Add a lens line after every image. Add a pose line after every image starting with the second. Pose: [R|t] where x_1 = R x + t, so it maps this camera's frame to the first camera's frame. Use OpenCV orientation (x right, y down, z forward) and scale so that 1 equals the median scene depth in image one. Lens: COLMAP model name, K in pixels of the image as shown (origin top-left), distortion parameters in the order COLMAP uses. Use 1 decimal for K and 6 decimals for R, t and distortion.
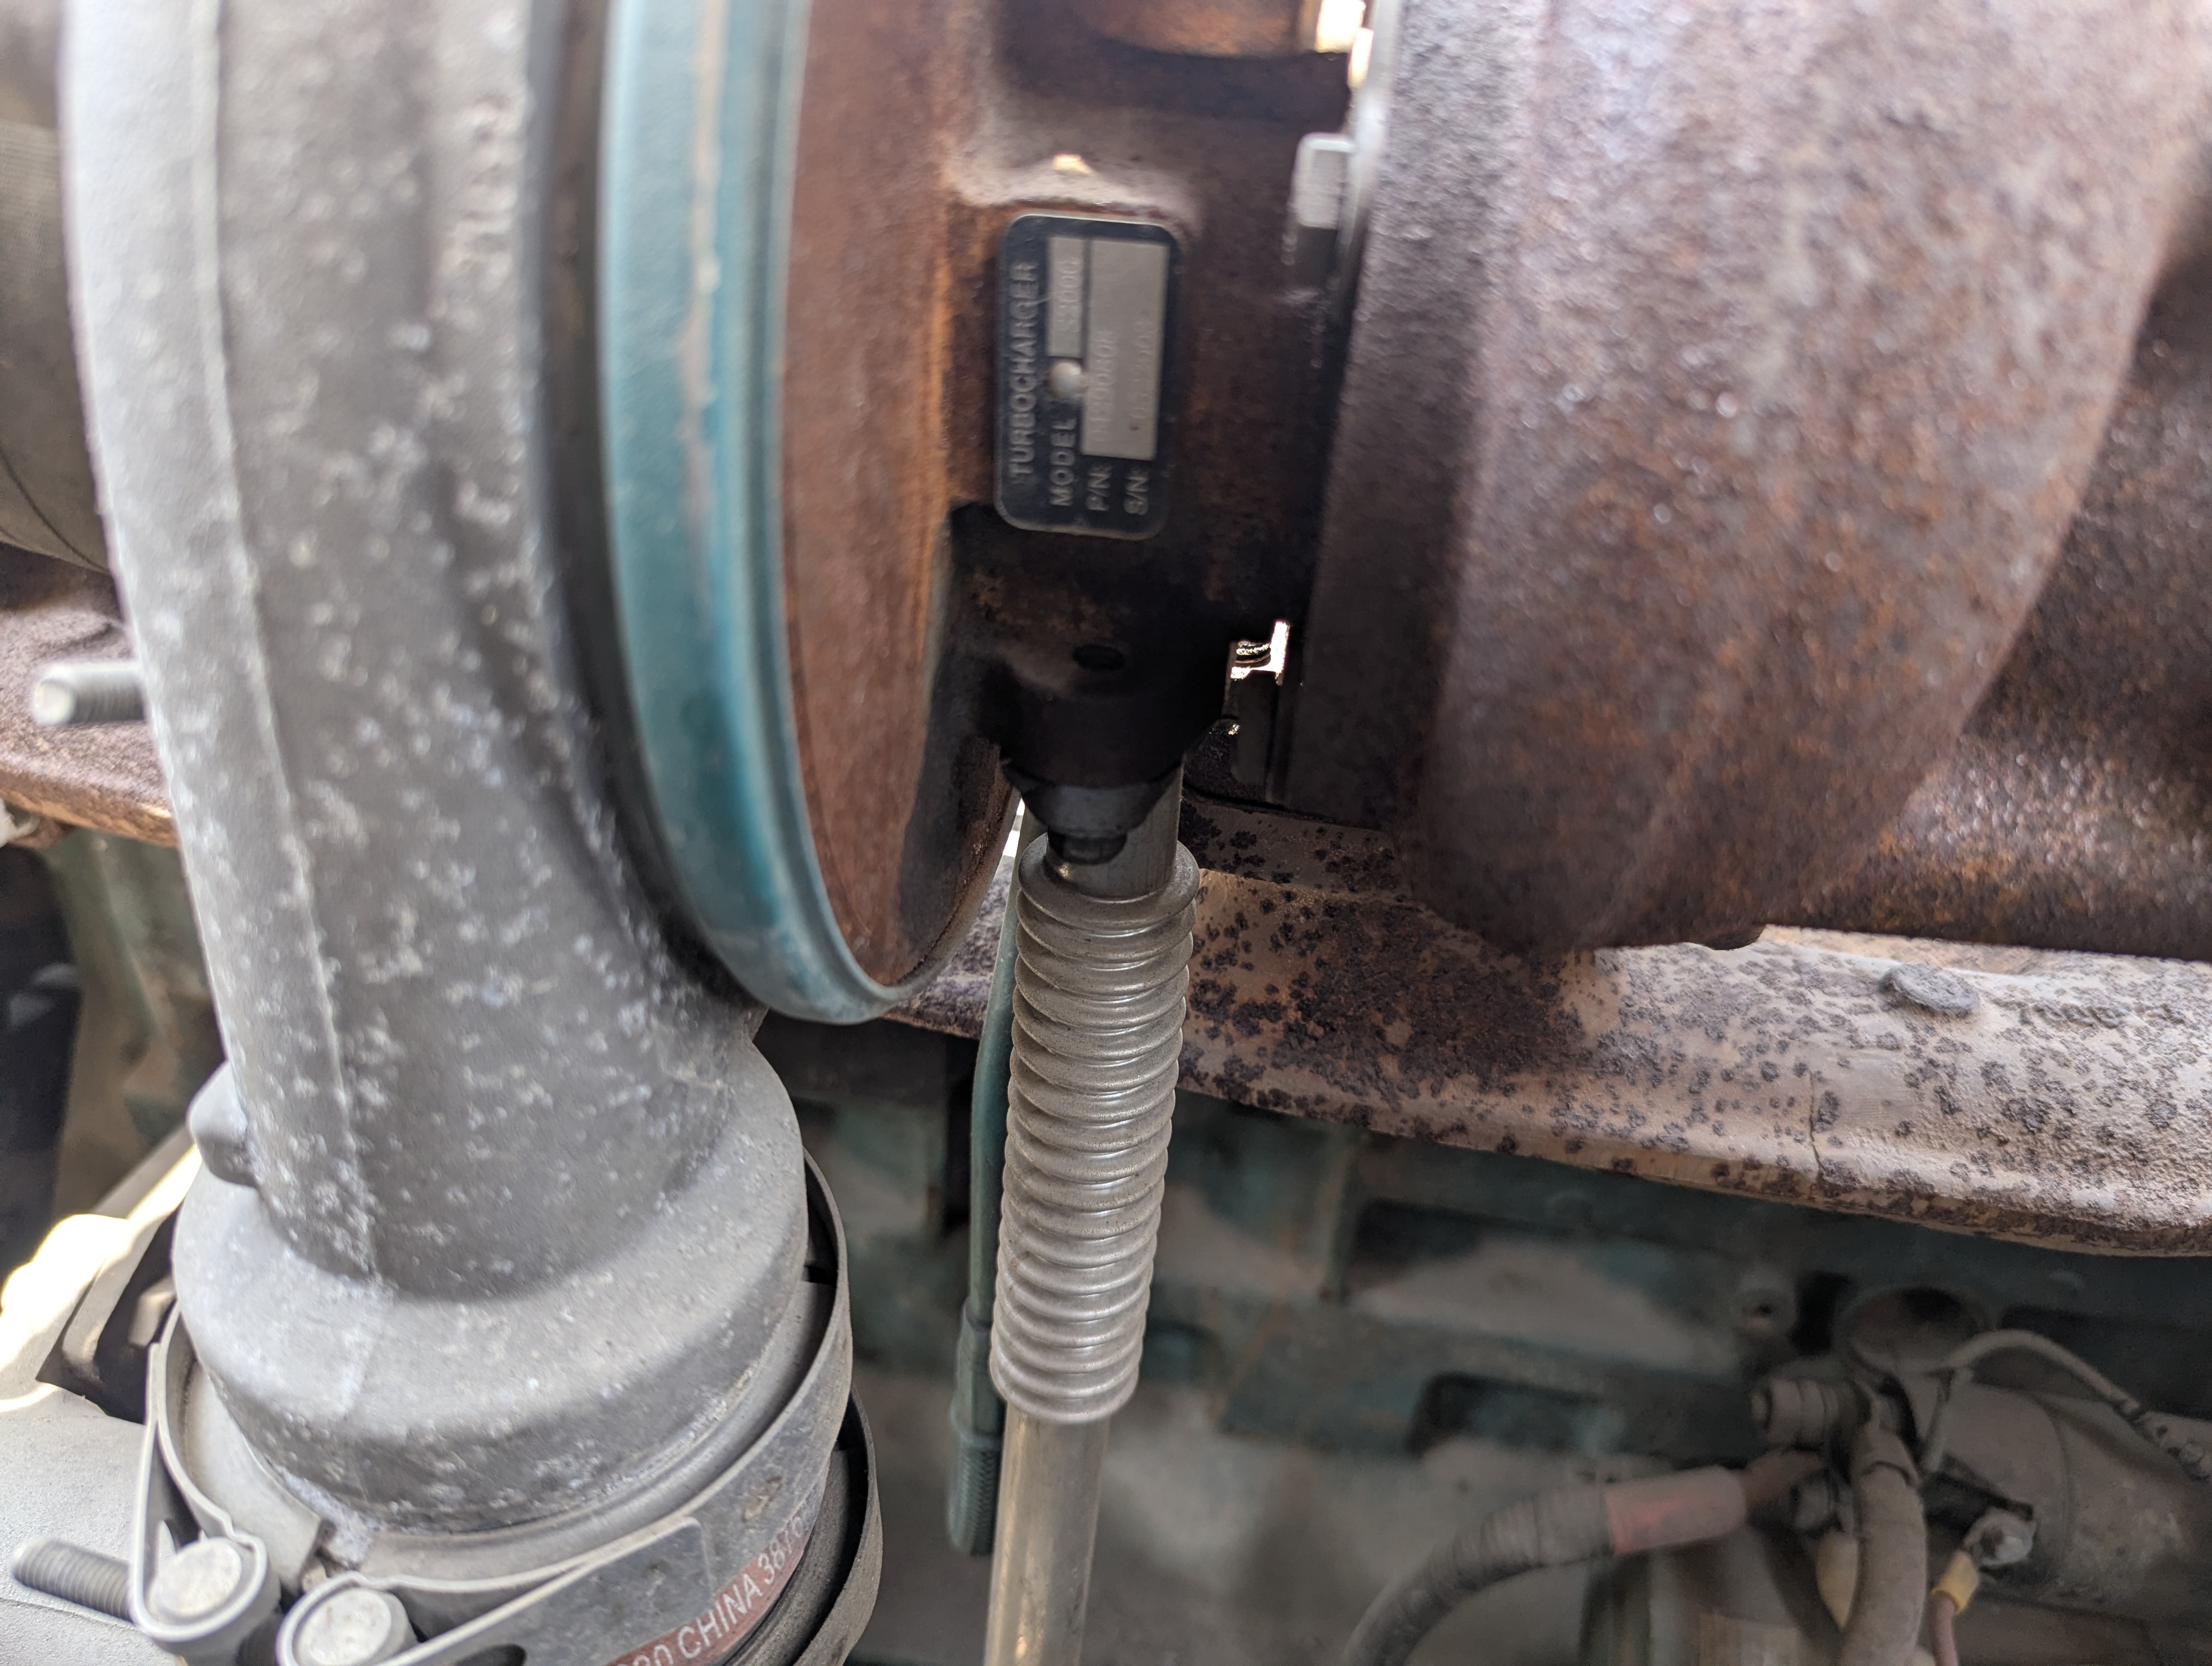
lens RADIAL K [[1579.9, 0, 992.3], [0, 1579.9, 825.6], [0, 0, 1]] dist [0.003172, -0.026443]
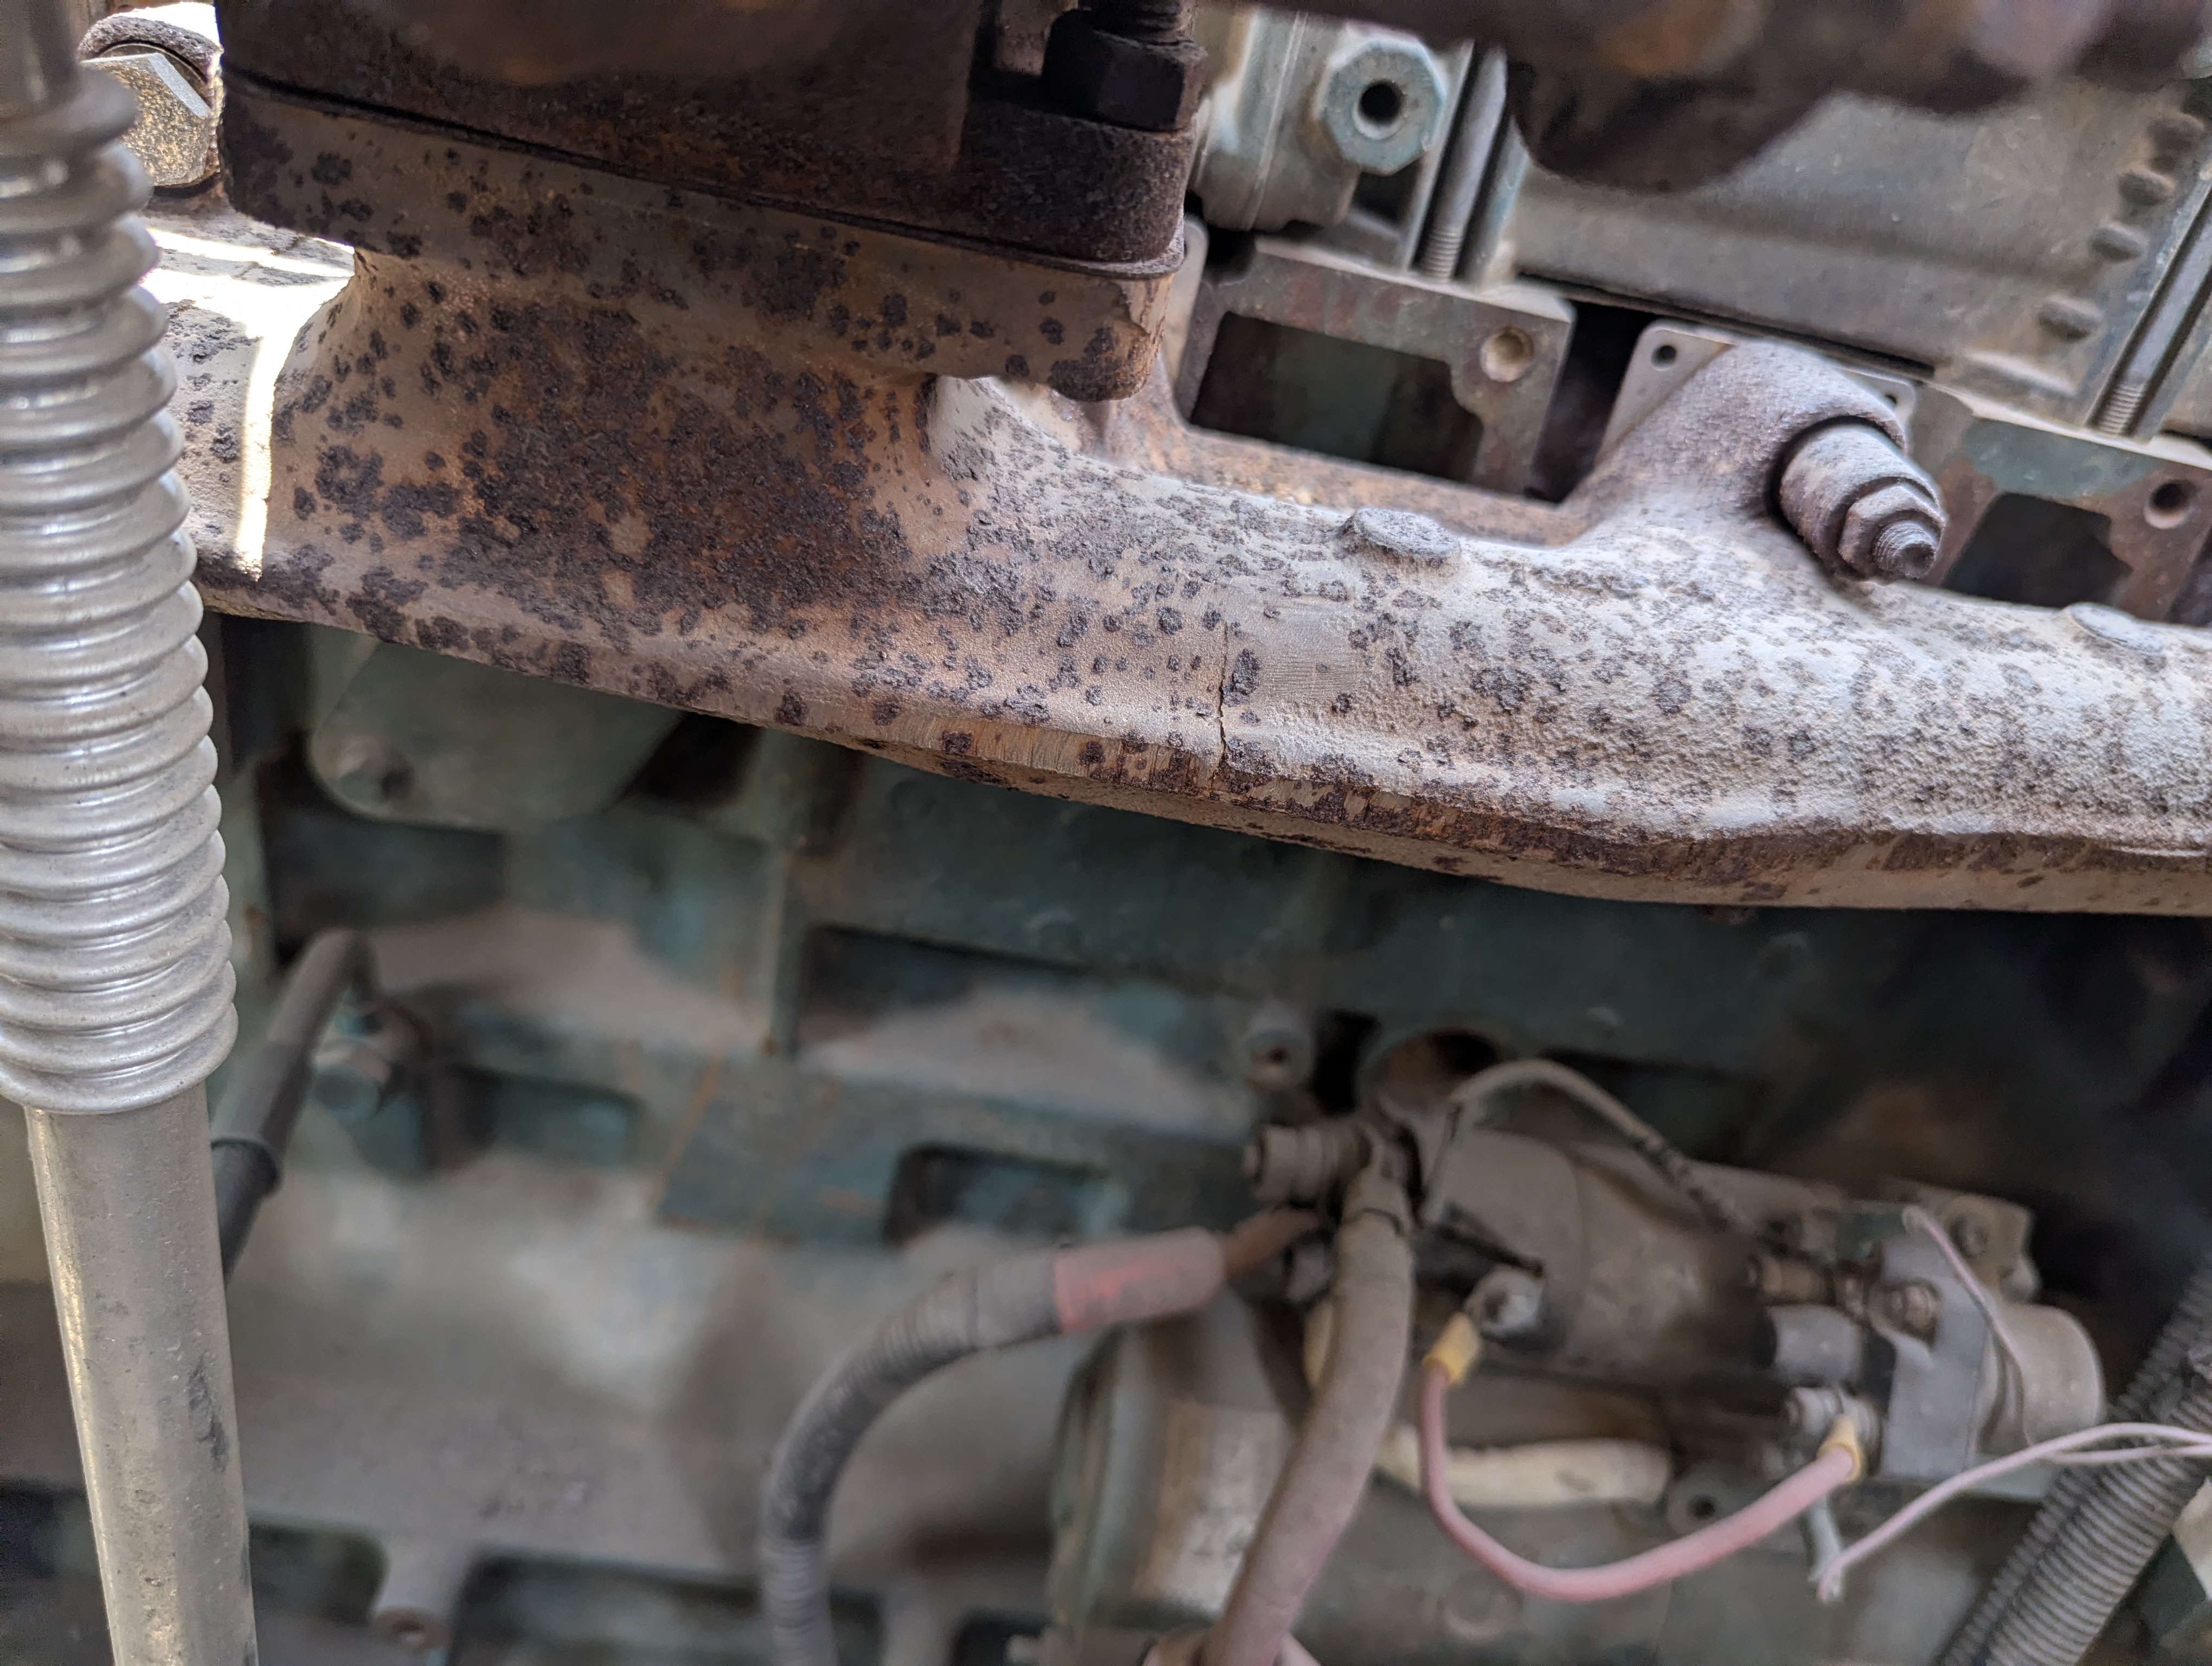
lens RADIAL K [[1578.3, 0, 1009.0], [0, 1578.3, 838.6], [0, 0, 1]] dist [0.009058, -0.118325]
pose [[0.982756, 0.018258, 0.184004, 0.293271], [-0.032798, 0.996546, 0.076288, 0.201550], [-0.181976, -0.081007, 0.979960, 0.311424]]
